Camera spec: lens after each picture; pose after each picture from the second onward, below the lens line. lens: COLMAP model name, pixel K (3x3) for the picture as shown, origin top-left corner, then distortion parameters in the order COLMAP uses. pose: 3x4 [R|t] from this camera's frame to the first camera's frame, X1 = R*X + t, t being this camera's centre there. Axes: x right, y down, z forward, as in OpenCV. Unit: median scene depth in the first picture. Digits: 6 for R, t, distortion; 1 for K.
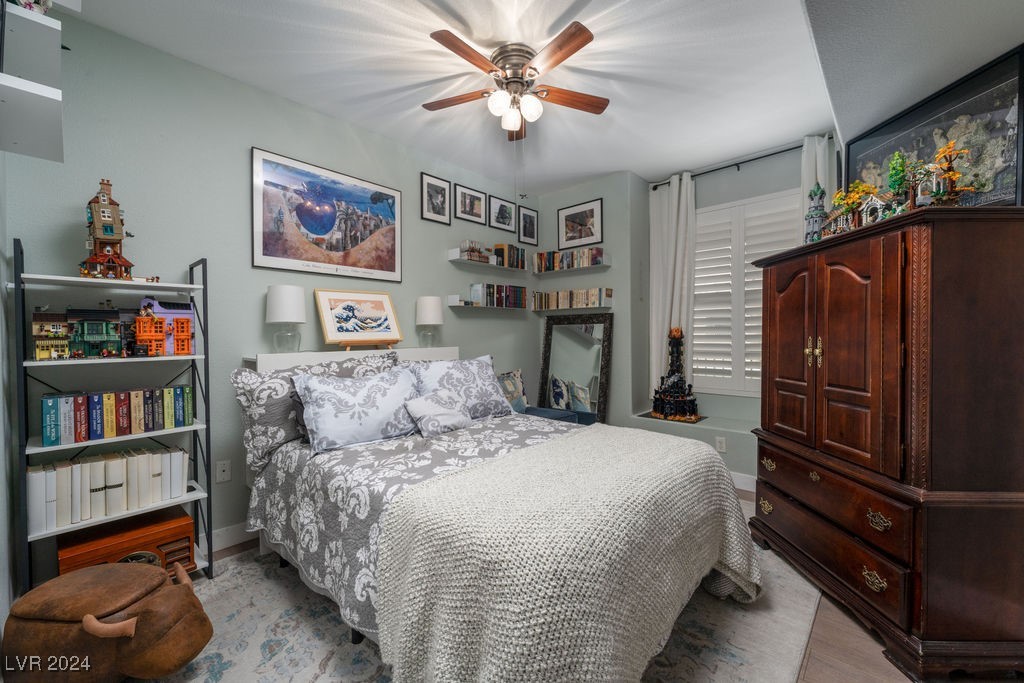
lens RADIAL K [[415.3, 0, 515.9], [0, 415.3, 340.4], [0, 0, 1]] dist [-0.008166, 0.000943]
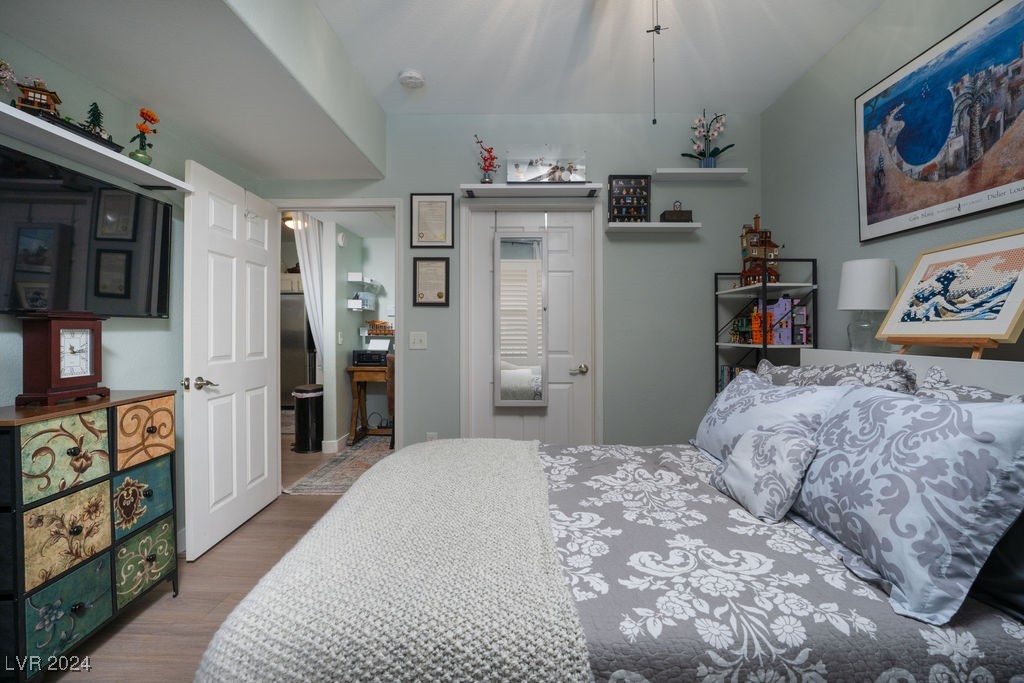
lens RADIAL K [[415.3, 0, 518.0], [0, 415.3, 330.6], [0, 0, 1]] dist [-0.008166, 0.000943]
pose [[-0.734944, 0.007874, -0.678082, 0.369798], [-0.006731, 0.999799, 0.018905, -0.013950], [0.678095, 0.018458, -0.734743, 1.018844]]
